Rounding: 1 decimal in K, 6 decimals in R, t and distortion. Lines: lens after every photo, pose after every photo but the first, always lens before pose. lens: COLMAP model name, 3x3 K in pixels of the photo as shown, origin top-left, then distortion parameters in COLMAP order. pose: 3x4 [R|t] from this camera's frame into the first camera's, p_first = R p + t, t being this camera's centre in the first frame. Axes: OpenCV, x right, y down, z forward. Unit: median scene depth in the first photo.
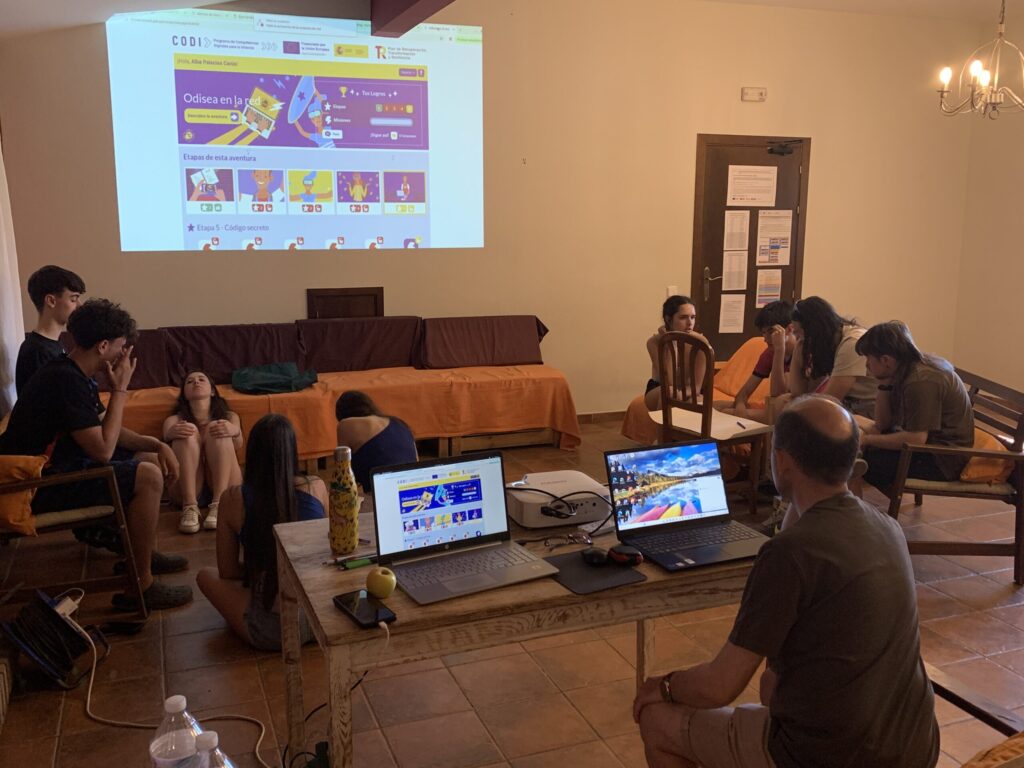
lens RADIAL K [[949.6, 0, 536.2], [0, 949.6, 383.1], [0, 0, 1]] dist [0.143522, -0.270946]
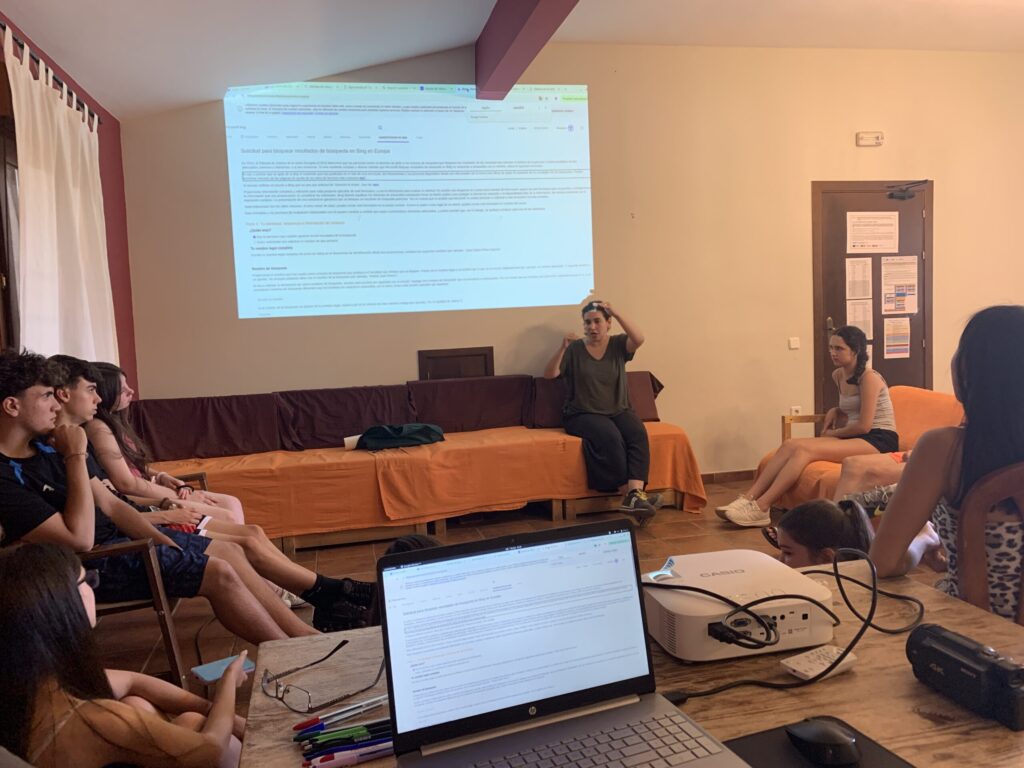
lens RADIAL K [[774.8, 0, 512.0], [0, 774.8, 384.0], [0, 0, 1]] dist [0.004091, 0.000199]
pose [[0.986000, -0.034801, -0.163075, -0.012164], [0.019592, 0.995384, -0.093956, 0.014299], [0.165592, 0.089445, 0.982130, 0.228107]]
